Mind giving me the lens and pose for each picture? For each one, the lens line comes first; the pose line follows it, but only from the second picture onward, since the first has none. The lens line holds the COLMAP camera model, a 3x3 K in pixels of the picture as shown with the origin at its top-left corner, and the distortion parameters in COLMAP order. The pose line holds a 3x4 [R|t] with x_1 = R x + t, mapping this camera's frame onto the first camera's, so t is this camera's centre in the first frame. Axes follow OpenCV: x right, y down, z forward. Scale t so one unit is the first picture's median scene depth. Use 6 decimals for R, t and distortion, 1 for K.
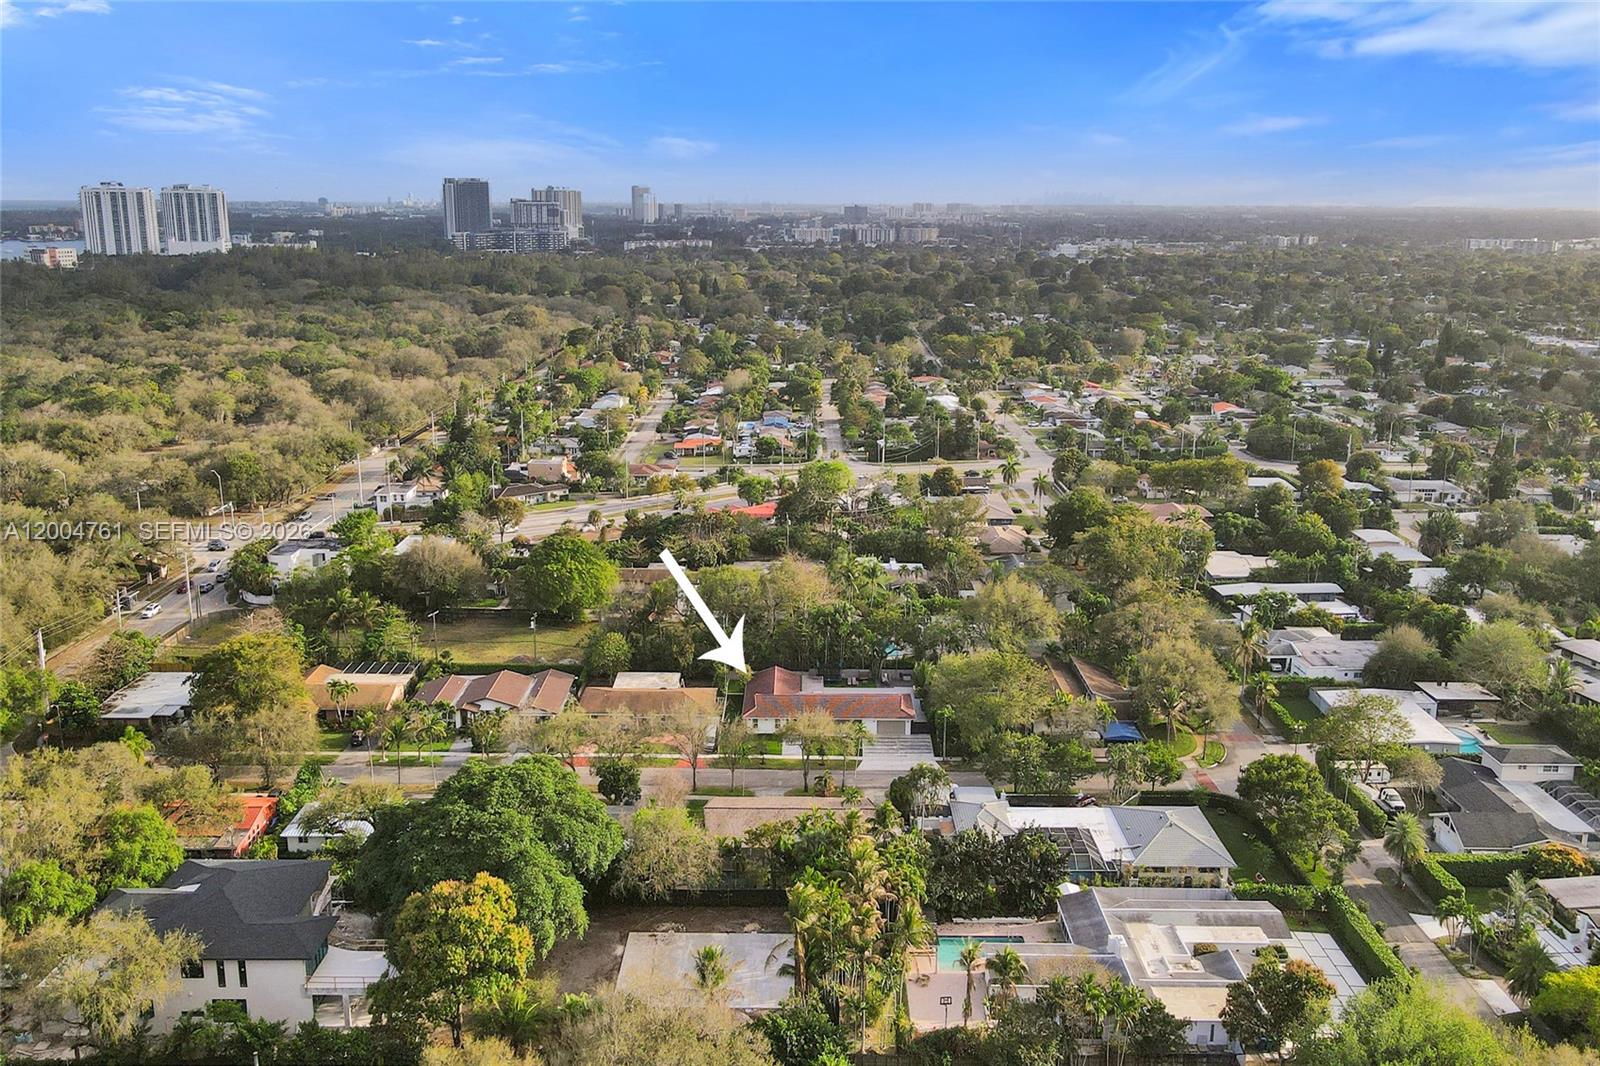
lens RADIAL K [[1099.9, 0, 796.7], [0, 1099.9, 533.1], [0, 0, 1]] dist [0.000826, 0.010670]
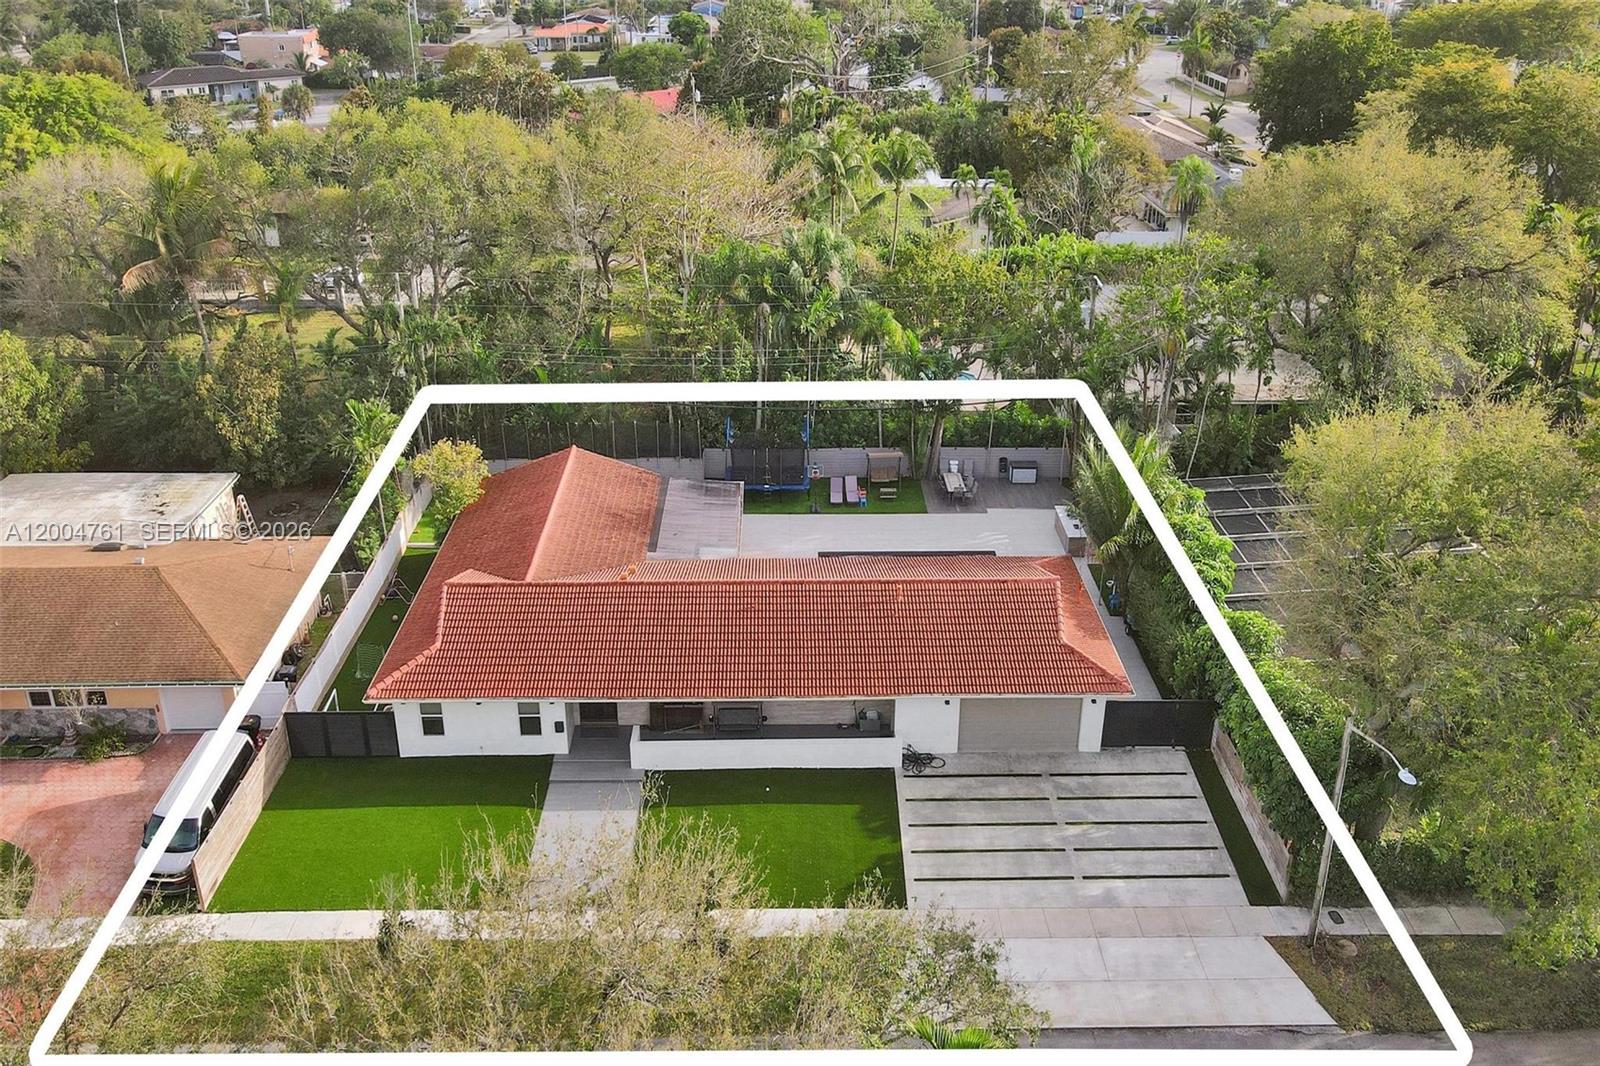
lens RADIAL K [[1180.9, 0, 794.6], [0, 1180.9, 538.4], [0, 0, 1]] dist [-0.000140, -0.003377]
pose [[0.999717, -0.013168, 0.019816, 0.030129], [0.007926, 0.969621, 0.244484, 0.068334], [-0.022433, -0.244258, 0.969451, 0.681373]]
